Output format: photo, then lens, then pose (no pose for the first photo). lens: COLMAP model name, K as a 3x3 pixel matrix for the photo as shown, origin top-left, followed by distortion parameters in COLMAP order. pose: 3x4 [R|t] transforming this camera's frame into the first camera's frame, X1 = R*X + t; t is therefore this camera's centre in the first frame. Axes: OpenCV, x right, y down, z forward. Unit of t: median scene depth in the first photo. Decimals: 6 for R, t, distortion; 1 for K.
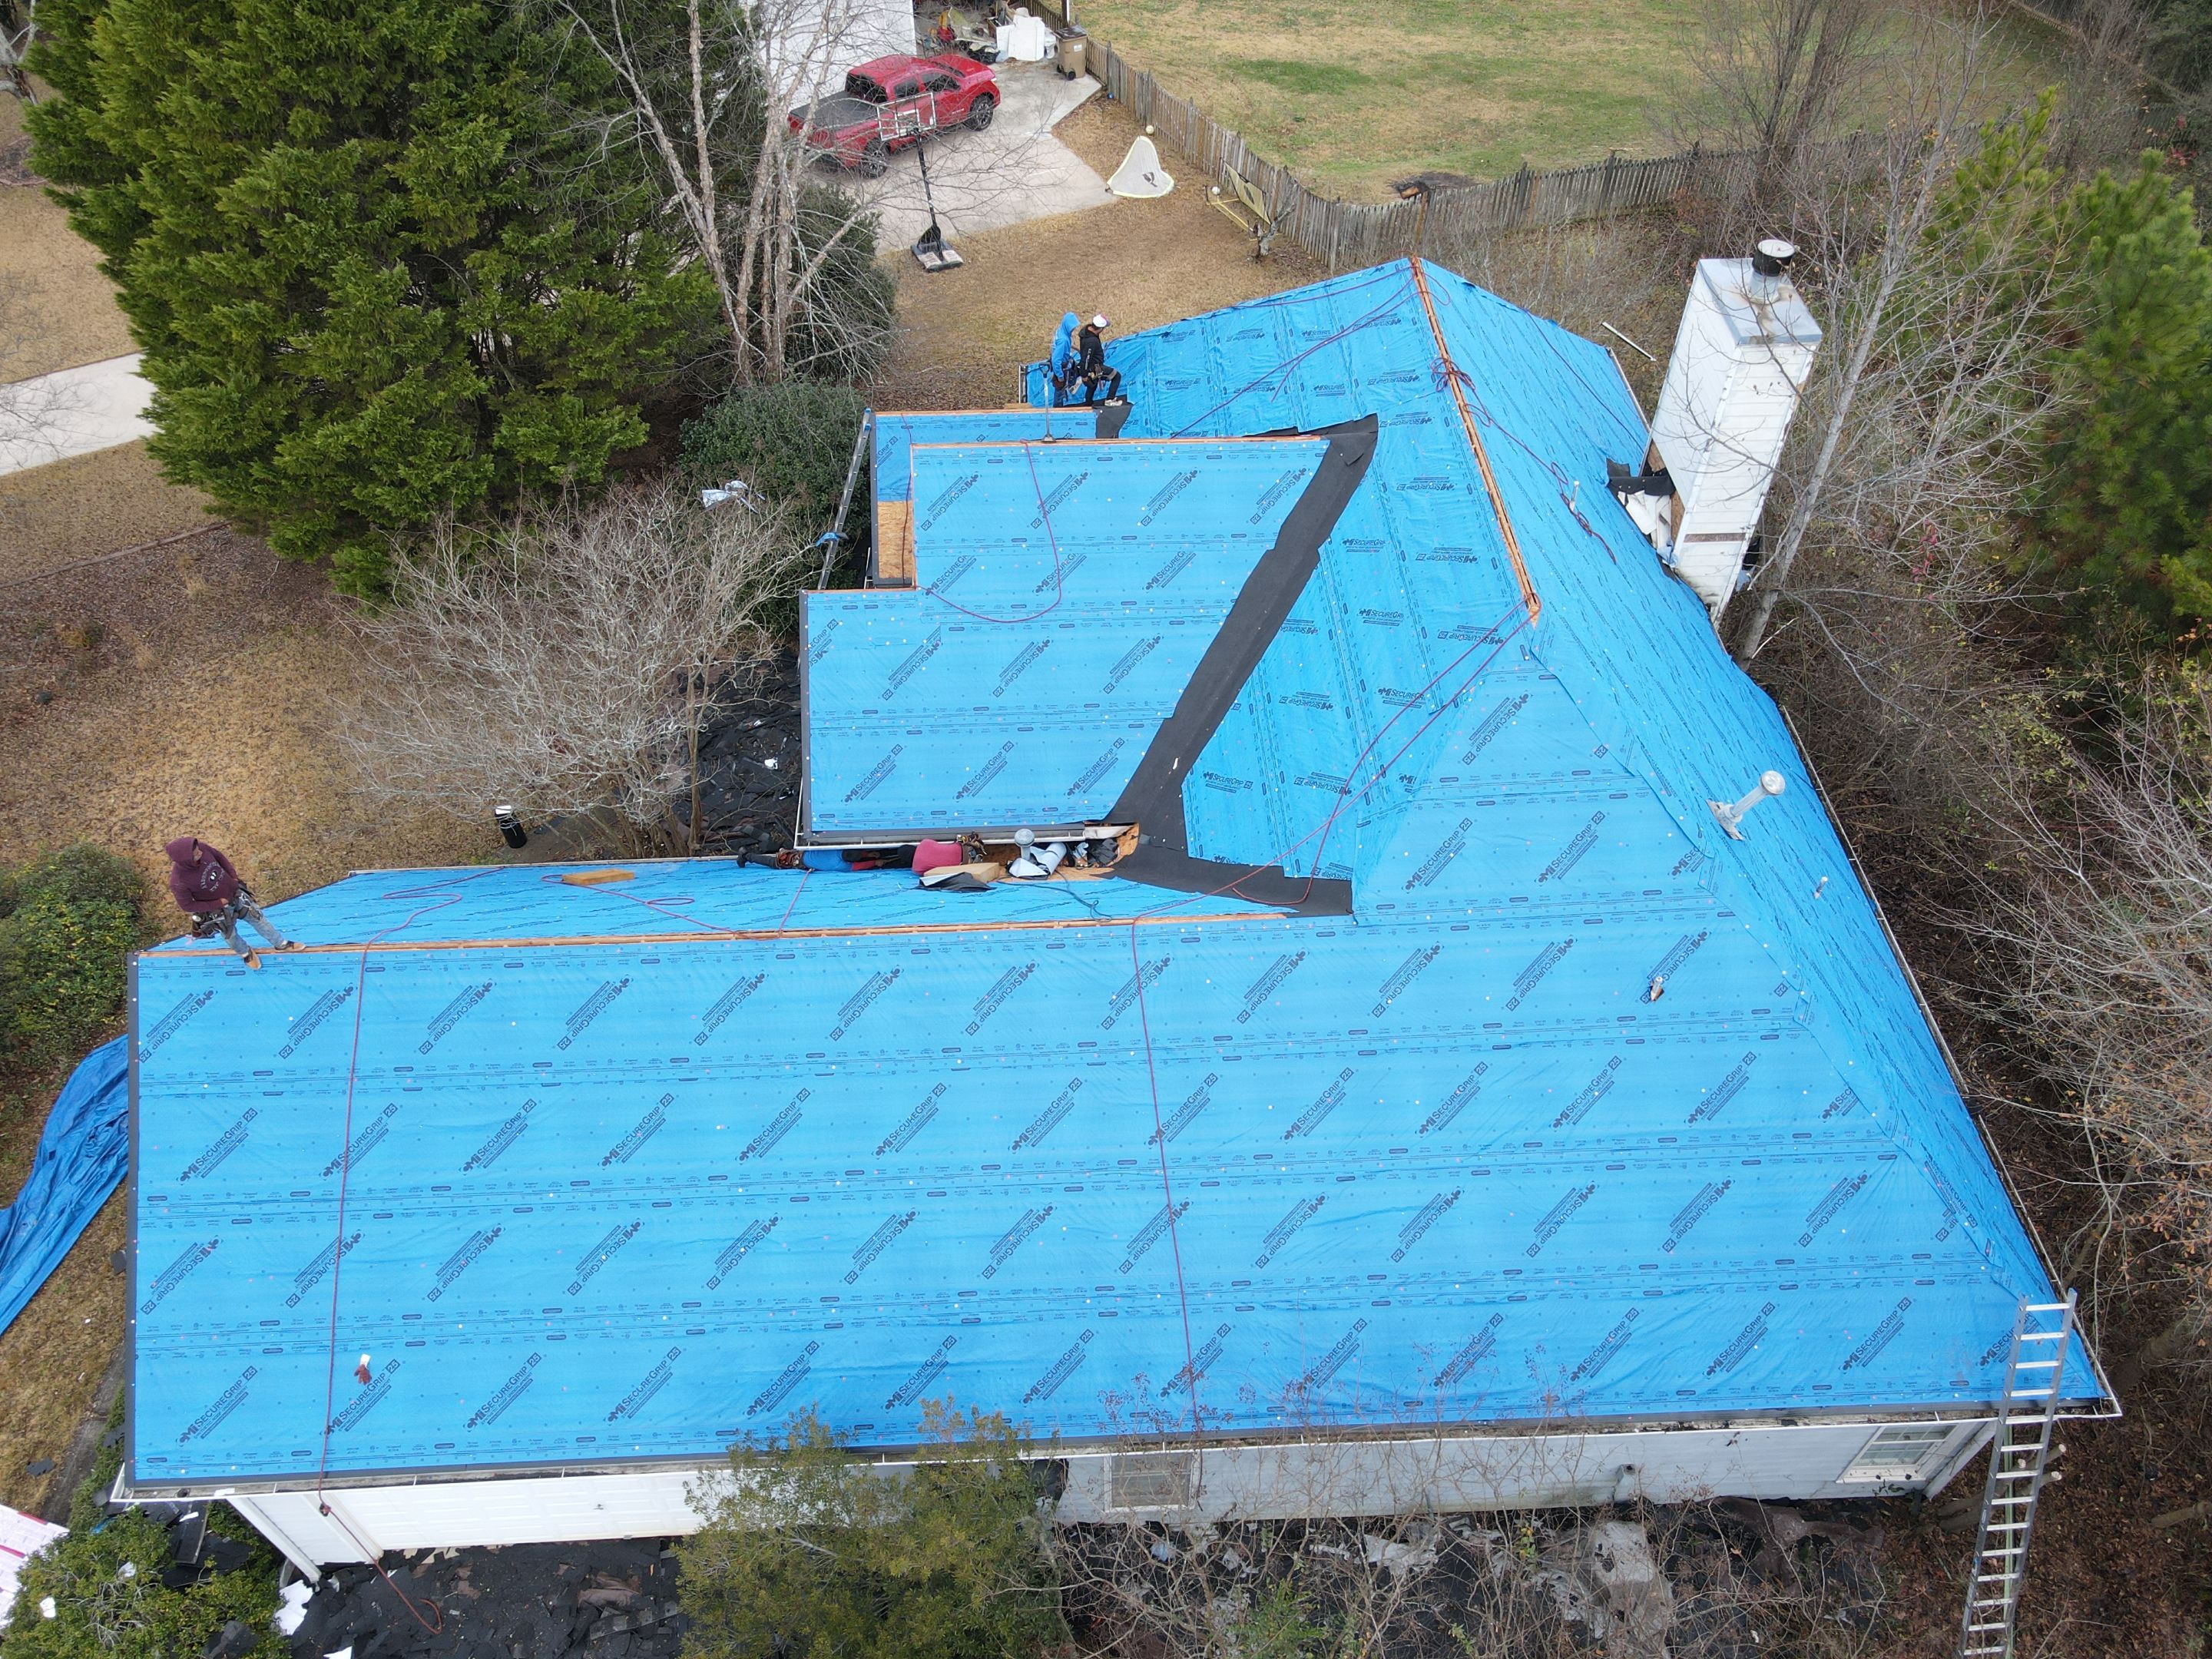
lens RADIAL K [[1640.2, 0, 1106.0], [0, 1640.2, 829.5], [0, 0, 1]] dist [0.003061, 0.030960]
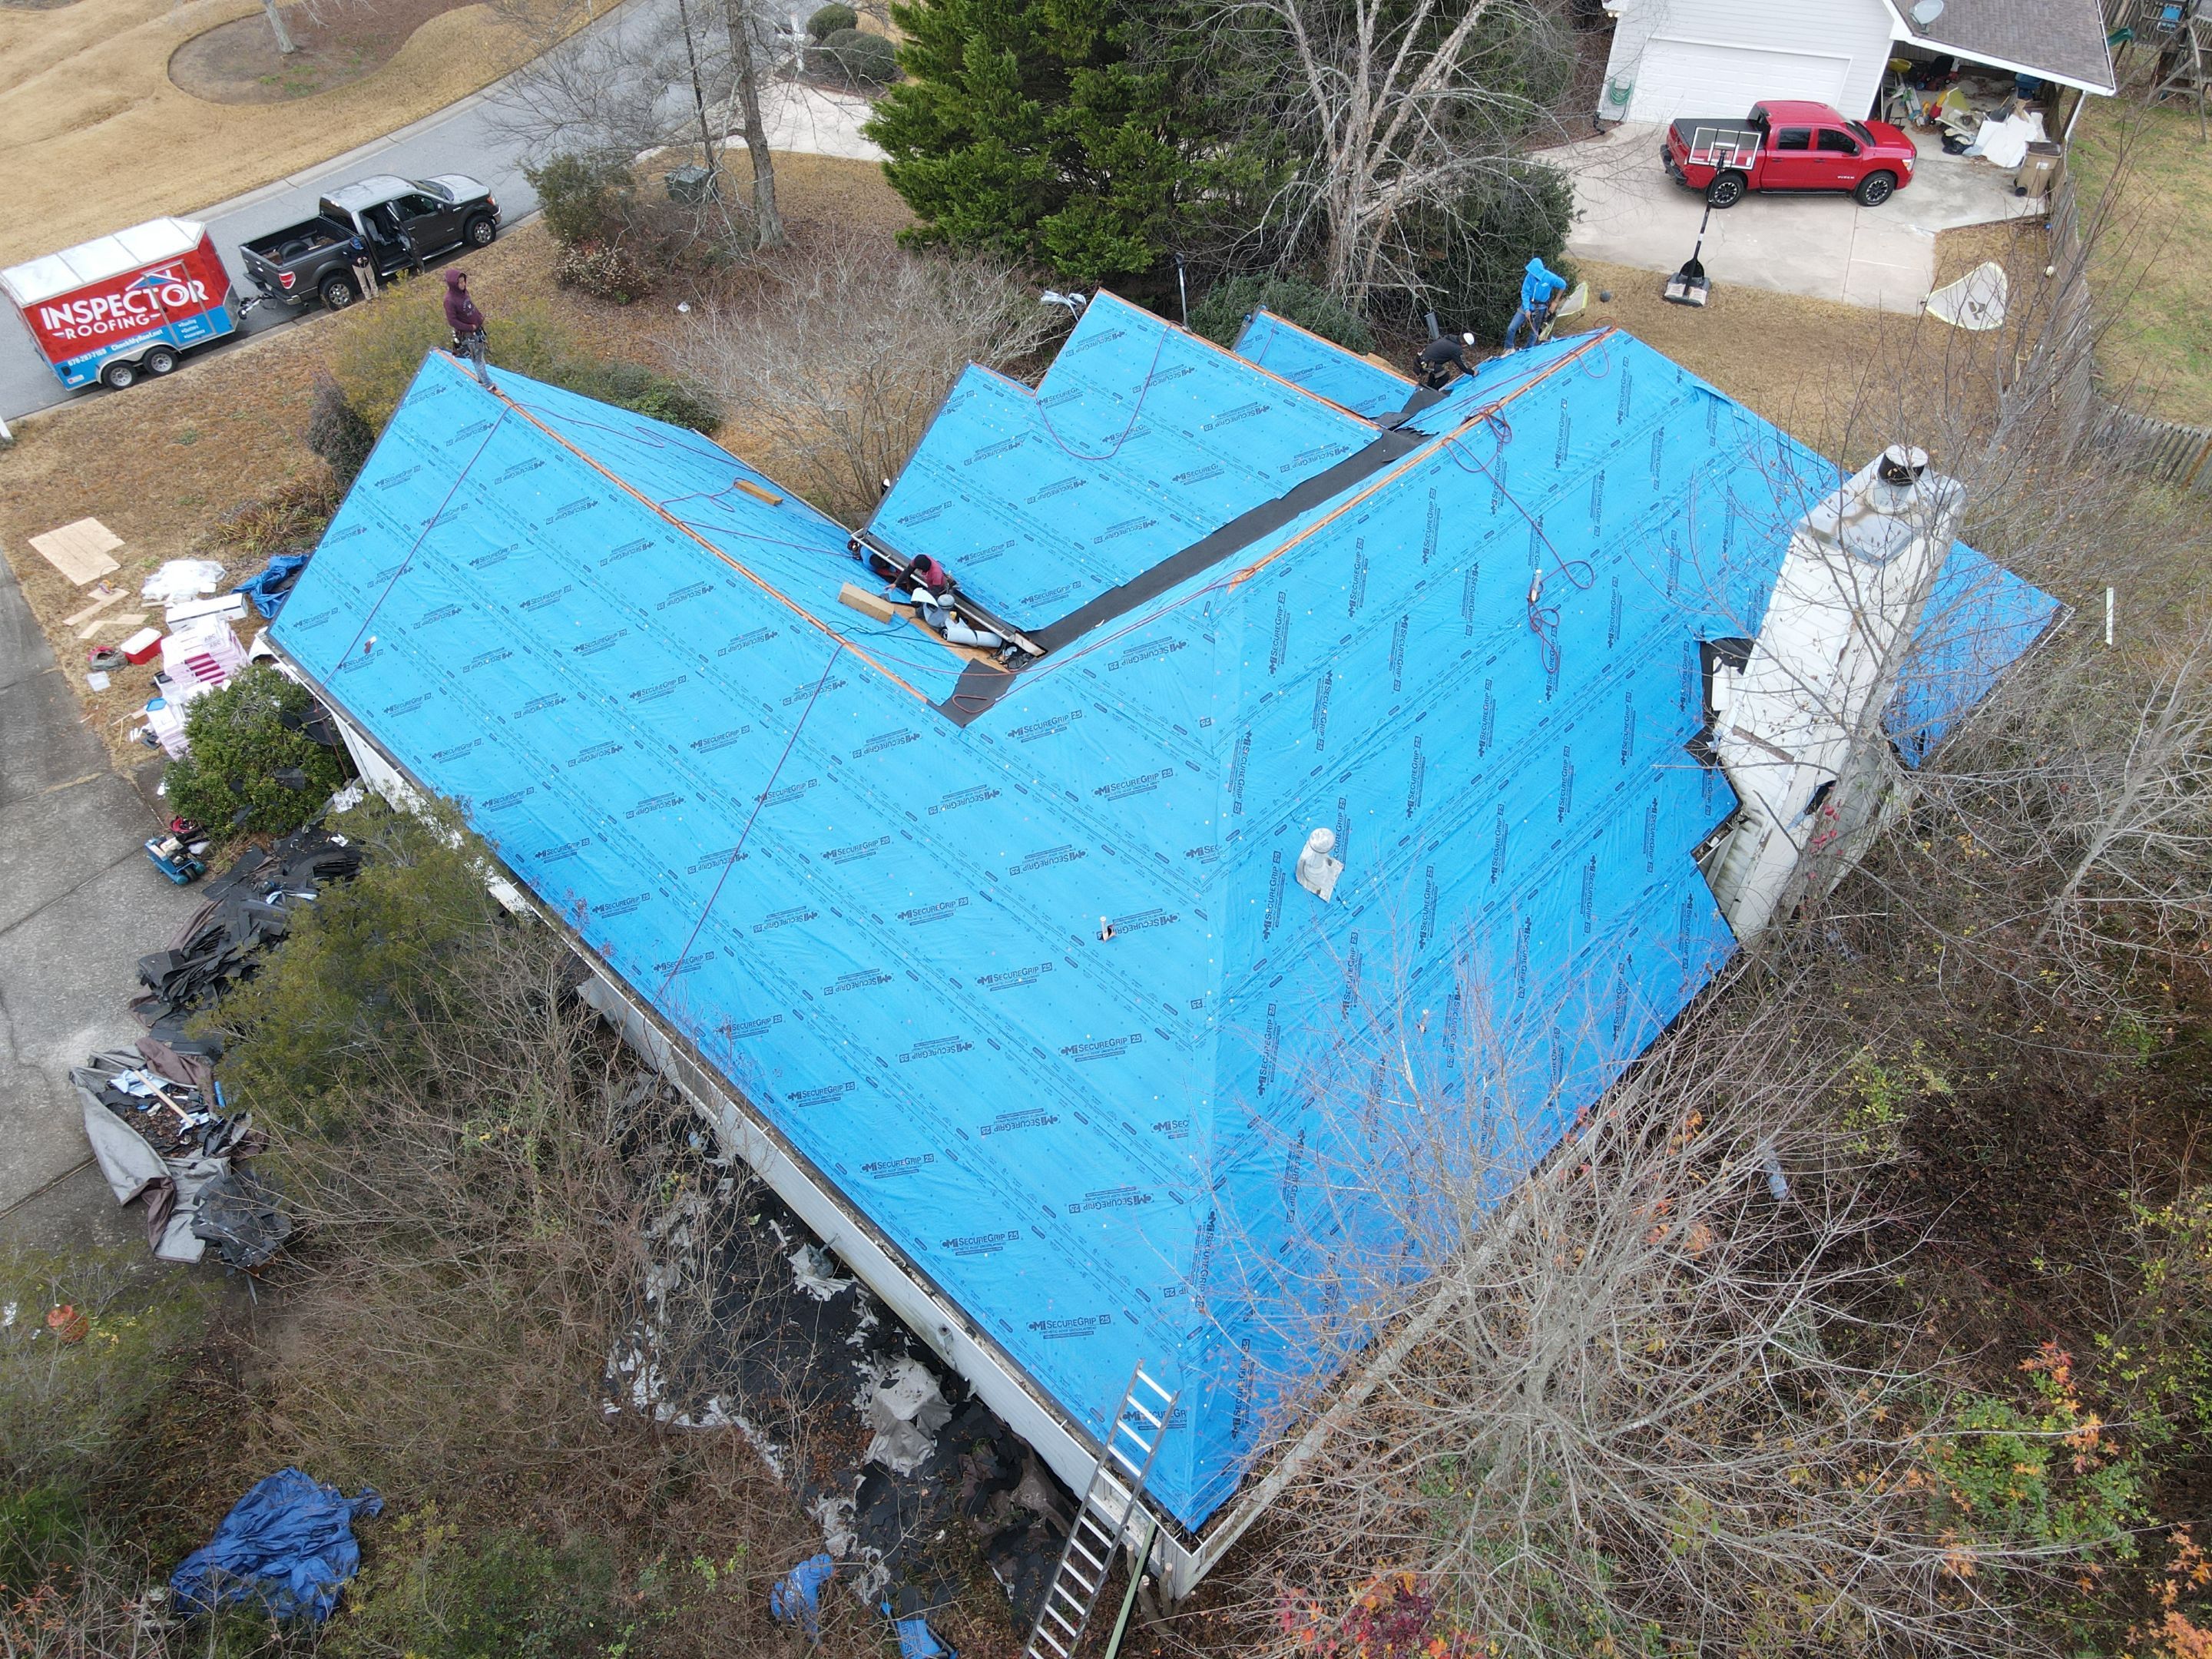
lens RADIAL K [[1640.2, 0, 1106.0], [0, 1640.2, 829.5], [0, 0, 1]] dist [0.003061, 0.030960]
pose [[0.679506, 0.531374, -0.505878, 0.832427], [-0.532621, 0.831483, 0.157962, -0.123519], [0.504565, 0.162105, 0.848019, 0.091367]]
